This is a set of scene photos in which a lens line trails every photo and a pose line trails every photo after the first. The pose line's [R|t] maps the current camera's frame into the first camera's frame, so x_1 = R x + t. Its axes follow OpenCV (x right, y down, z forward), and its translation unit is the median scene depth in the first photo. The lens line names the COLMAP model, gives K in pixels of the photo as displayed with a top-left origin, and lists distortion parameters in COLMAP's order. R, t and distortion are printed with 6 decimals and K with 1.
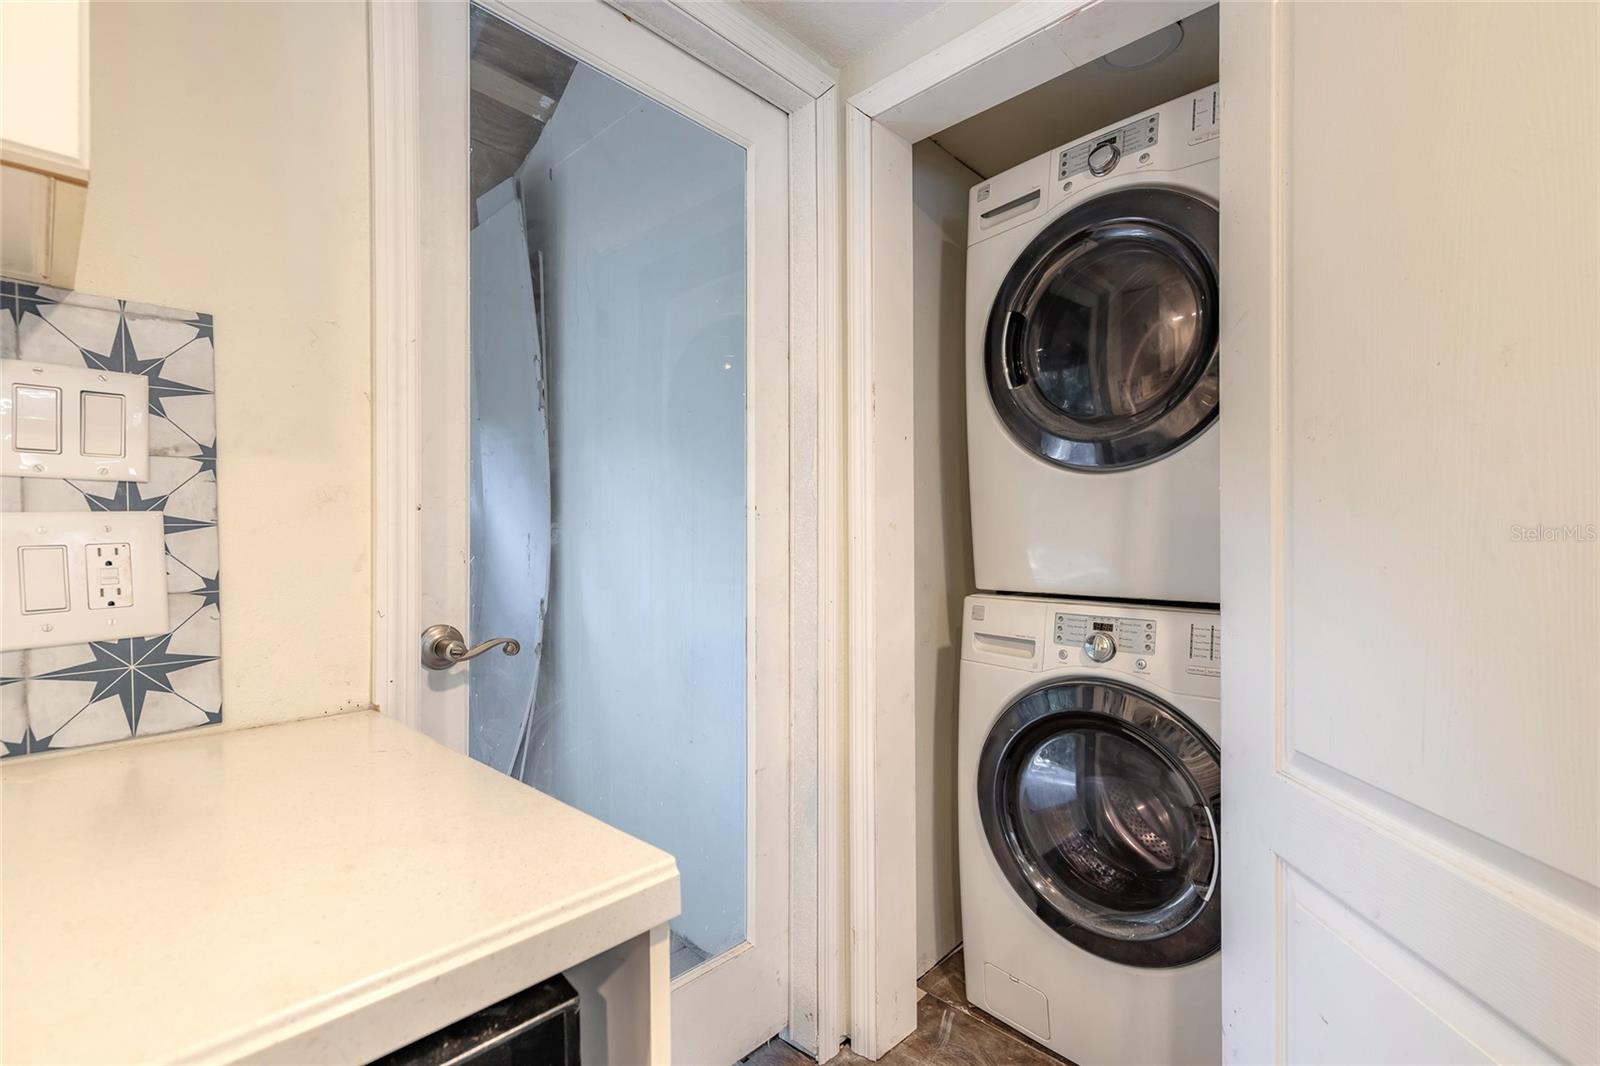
lens RADIAL K [[707.5, 0, 799.0], [0, 707.5, 535.8], [0, 0, 1]] dist [0.003088, -0.000434]
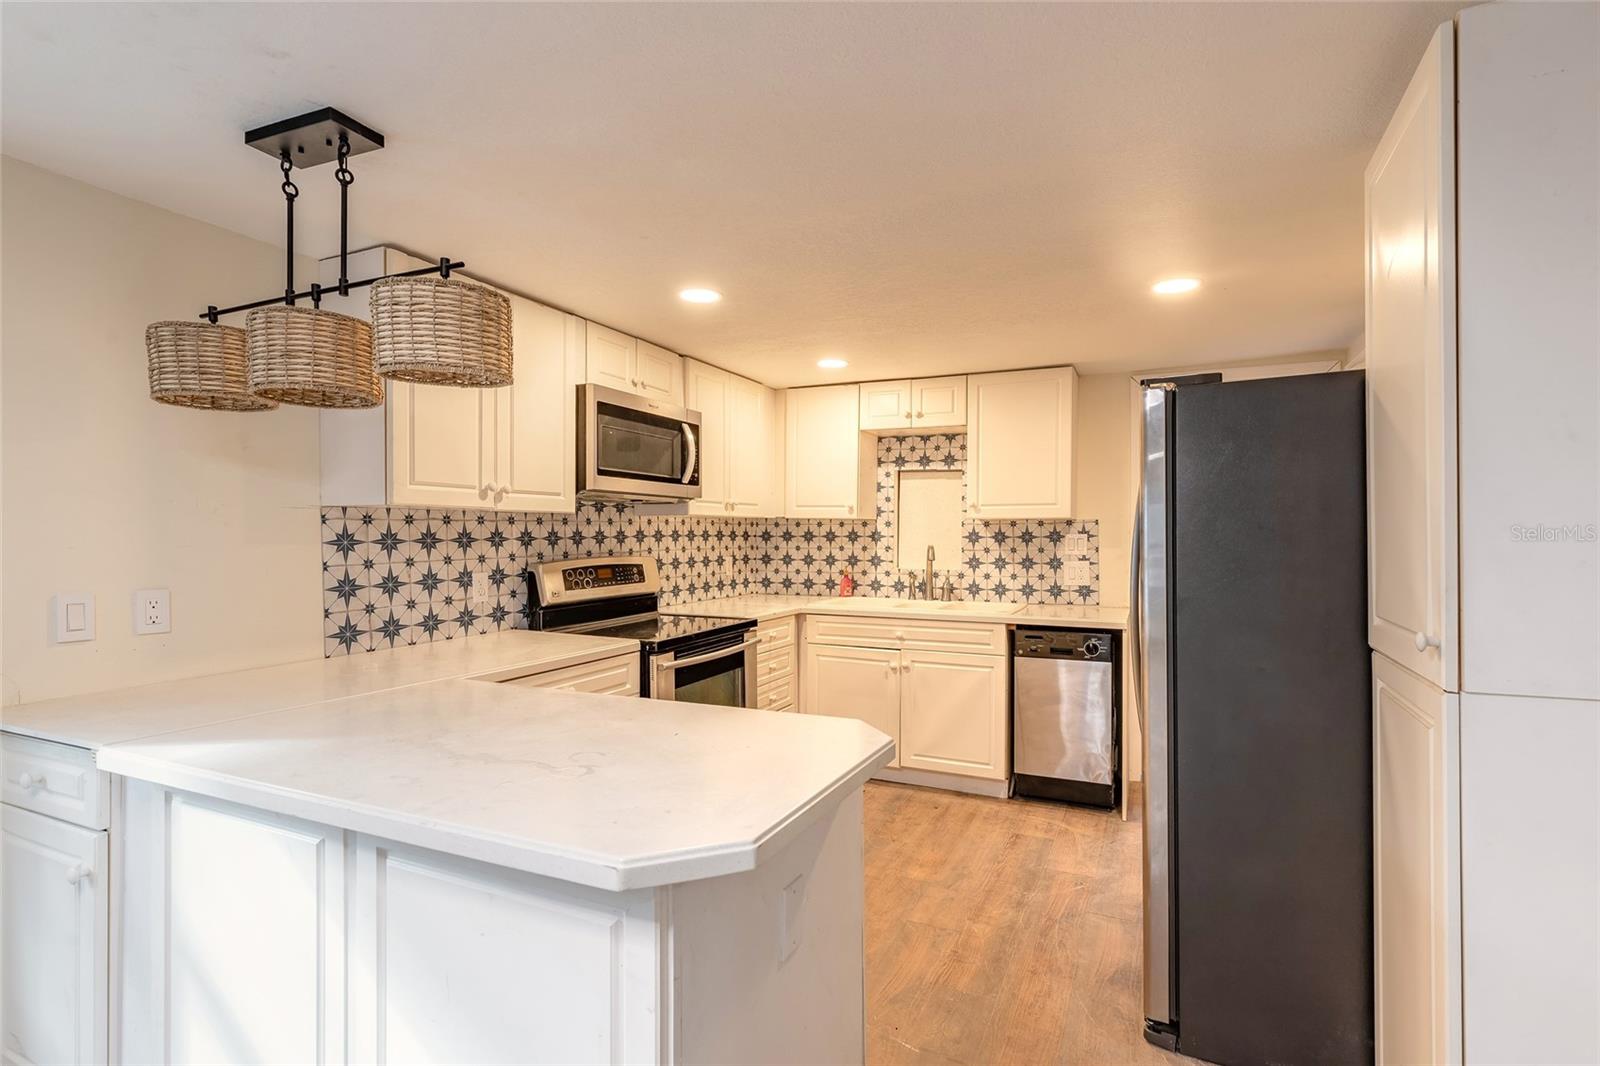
lens RADIAL K [[785.7, 0, 804.9], [0, 785.7, 536.5], [0, 0, 1]] dist [0.000103, 0.000115]
pose [[0.335426, -0.000224, -0.942067, 3.644957], [-0.007099, 0.999971, -0.002766, -0.175838], [0.942040, 0.007615, 0.335414, -2.747972]]
